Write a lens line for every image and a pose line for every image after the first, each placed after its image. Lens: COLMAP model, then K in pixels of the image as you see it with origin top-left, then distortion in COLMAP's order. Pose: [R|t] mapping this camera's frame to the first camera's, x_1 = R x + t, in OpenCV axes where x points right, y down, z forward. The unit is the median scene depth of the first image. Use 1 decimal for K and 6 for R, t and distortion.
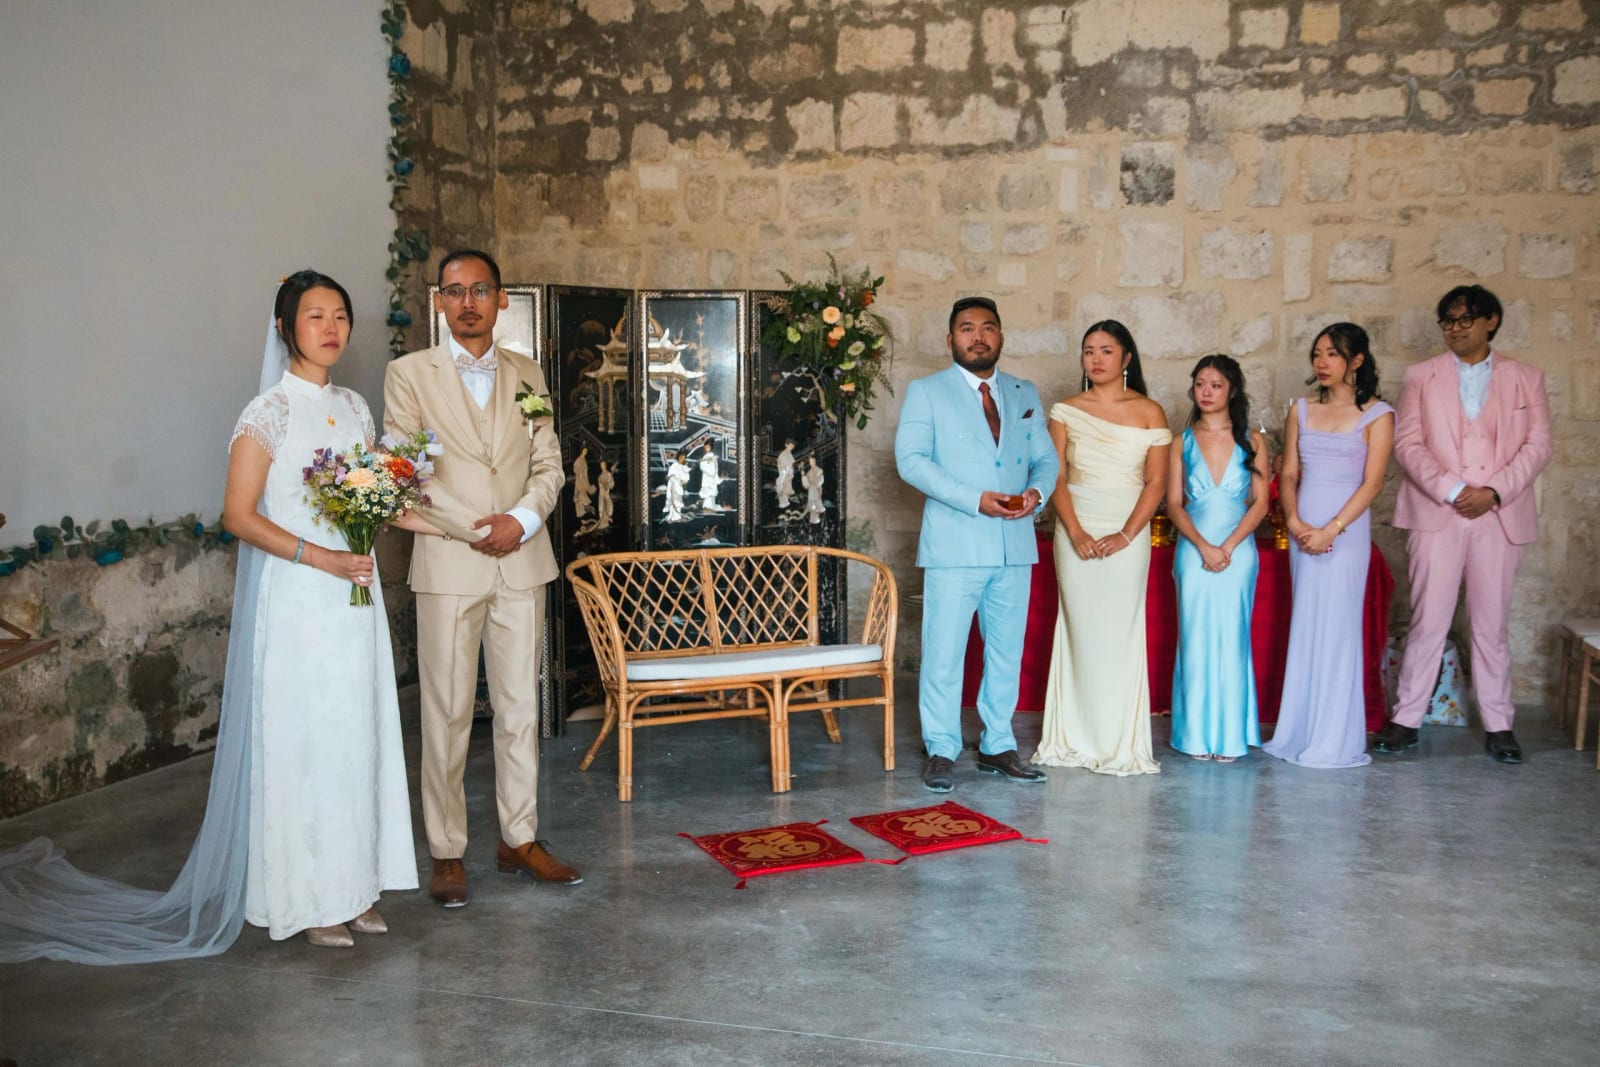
lens RADIAL K [[1803.6, 0, 800.0], [0, 1803.6, 533.5], [0, 0, 1]] dist [0.004475, -0.009858]
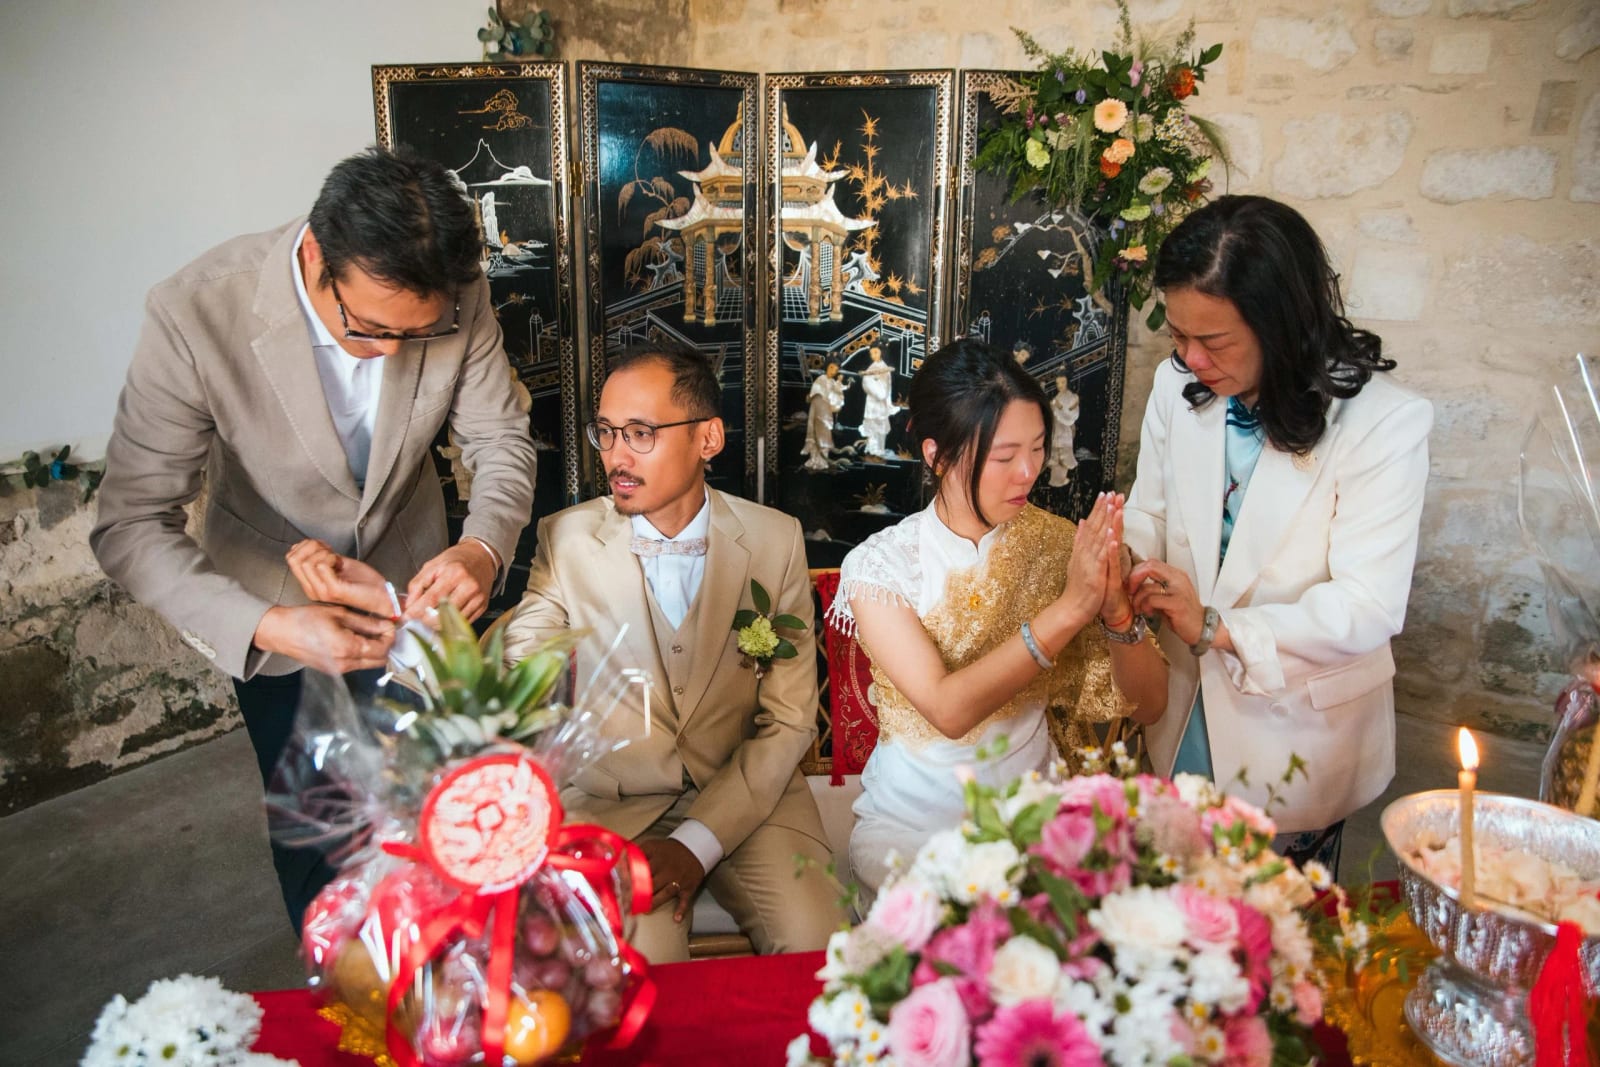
lens RADIAL K [[1140.5, 0, 770.6], [0, 1140.5, 541.9], [0, 0, 1]] dist [-0.108236, 0.088797]
pose [[0.946358, 0.098497, -0.307743, 0.035922], [-0.033830, 0.977375, 0.208792, -0.063276], [0.321345, -0.187181, 0.928278, 0.634692]]
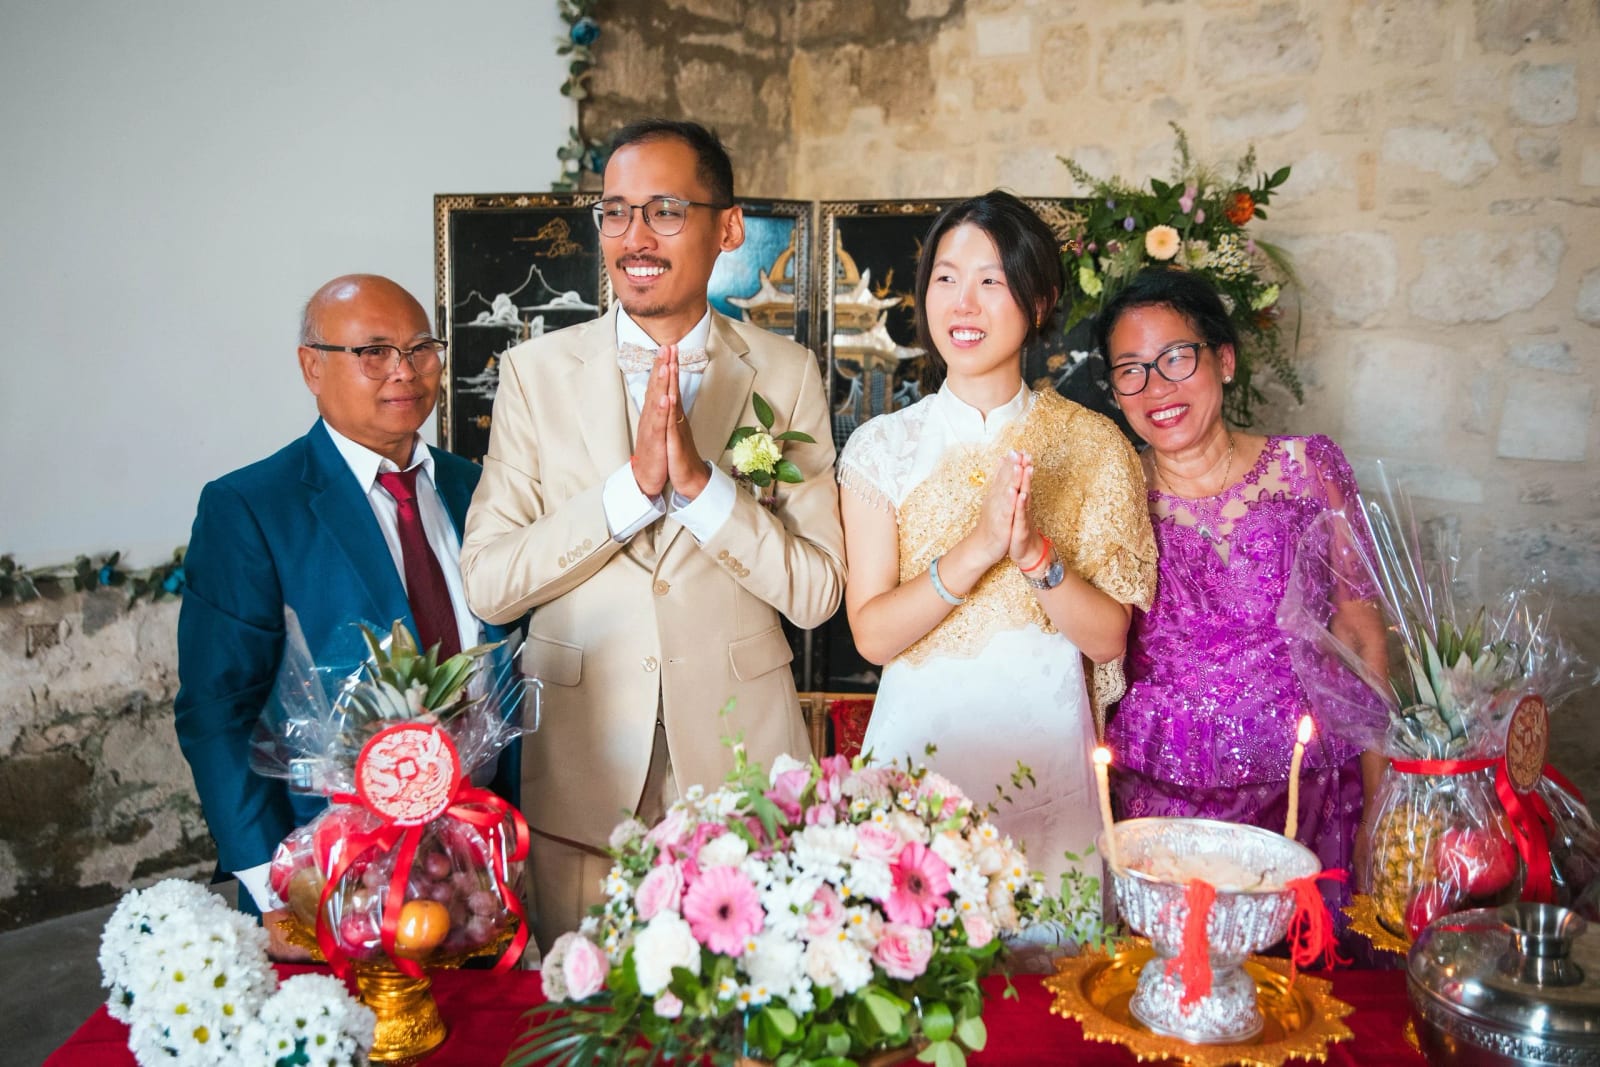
lens RADIAL K [[1497.2, 0, 750.6], [0, 1497.2, 535.5], [0, 0, 1]] dist [-0.047926, 0.119405]
pose [[0.886097, 0.078048, -0.456881, 0.113152], [-0.053039, 0.996320, 0.067333, -0.060034], [0.460455, -0.035431, 0.886976, 0.562696]]
